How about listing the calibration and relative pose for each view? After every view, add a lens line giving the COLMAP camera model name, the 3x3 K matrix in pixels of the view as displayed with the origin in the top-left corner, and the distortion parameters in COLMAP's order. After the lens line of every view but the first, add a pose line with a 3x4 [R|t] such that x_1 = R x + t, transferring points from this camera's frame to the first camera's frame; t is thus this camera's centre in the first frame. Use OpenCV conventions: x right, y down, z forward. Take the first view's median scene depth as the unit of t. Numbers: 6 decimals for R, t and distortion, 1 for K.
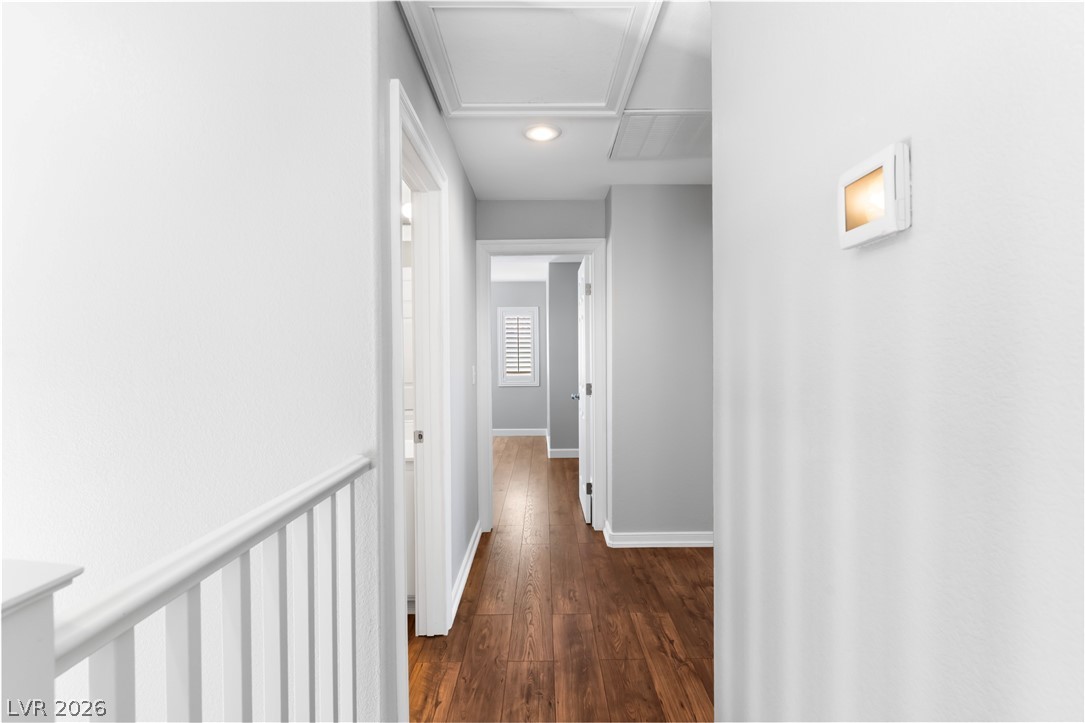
lens RADIAL K [[537.3, 0, 539.2], [0, 537.3, 357.3], [0, 0, 1]] dist [0.003242, 0.000318]
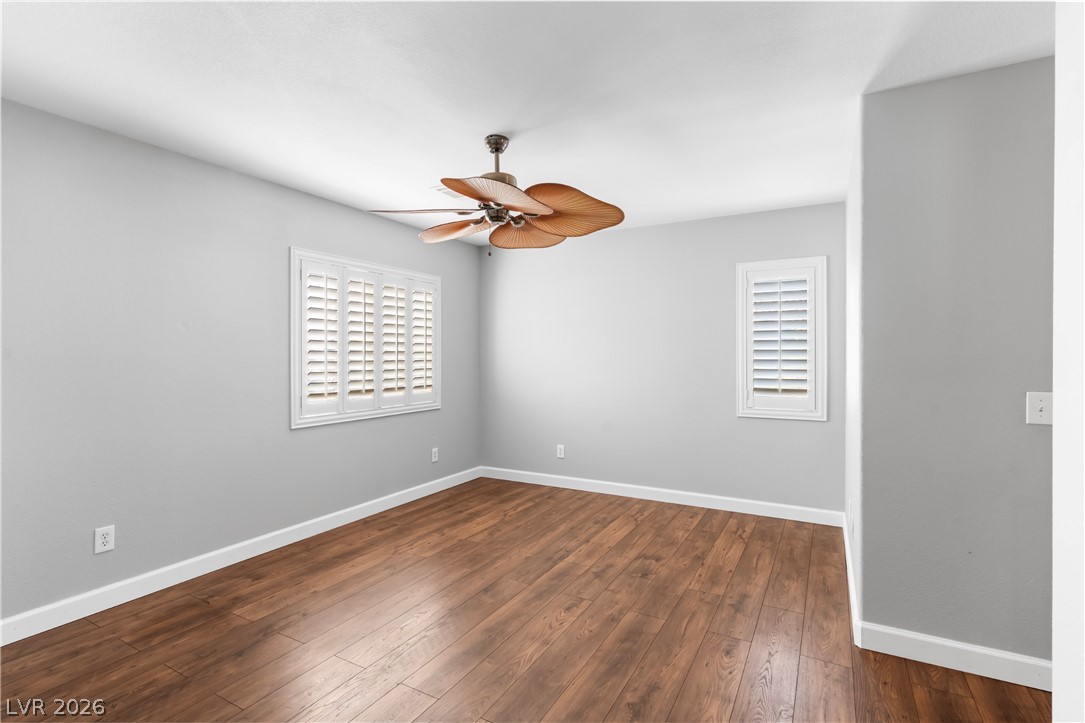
lens RADIAL K [[512.1, 0, 542.2], [0, 512.1, 354.2], [0, 0, 1]] dist [-0.000916, 0.000797]
pose [[0.875181, 0.010043, -0.483691, -0.002645], [-0.012822, 0.999915, -0.002440, -0.003307], [0.483625, 0.008337, 0.875235, 0.663385]]
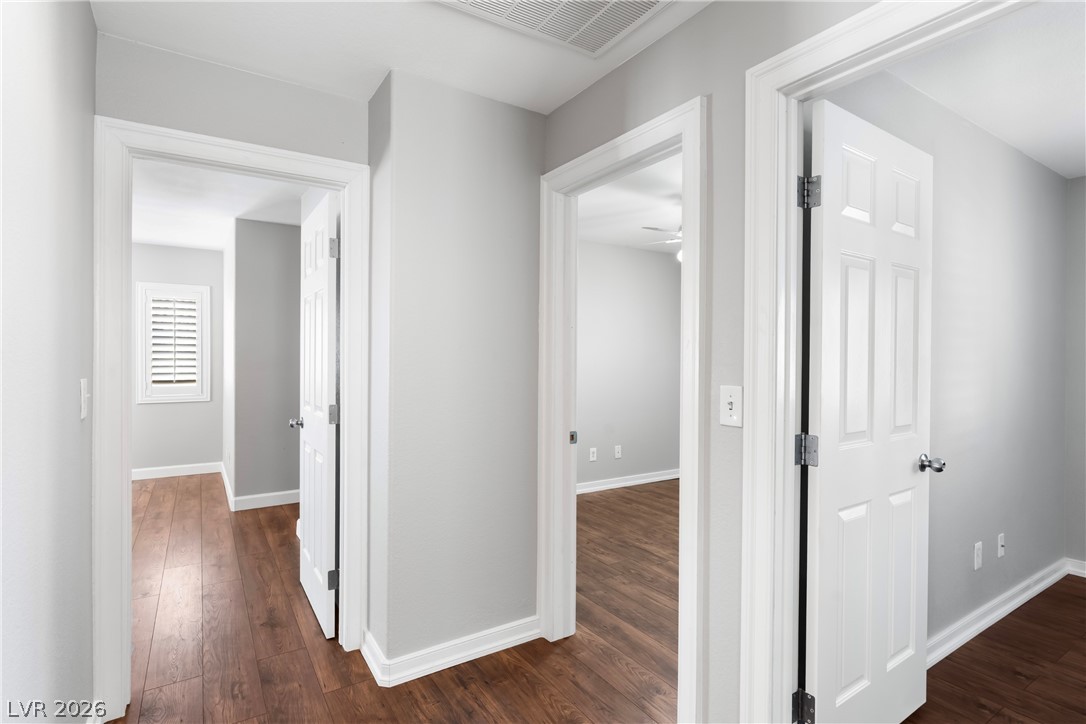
lens RADIAL K [[537.8, 0, 539.6], [0, 537.8, 356.2], [0, 0, 1]] dist [0.003242, 0.000318]
pose [[0.839768, 0.011031, 0.542833, -0.029219], [-0.006398, 0.999925, -0.010422, -0.000016], [-0.542907, 0.005279, 0.839776, 0.258398]]
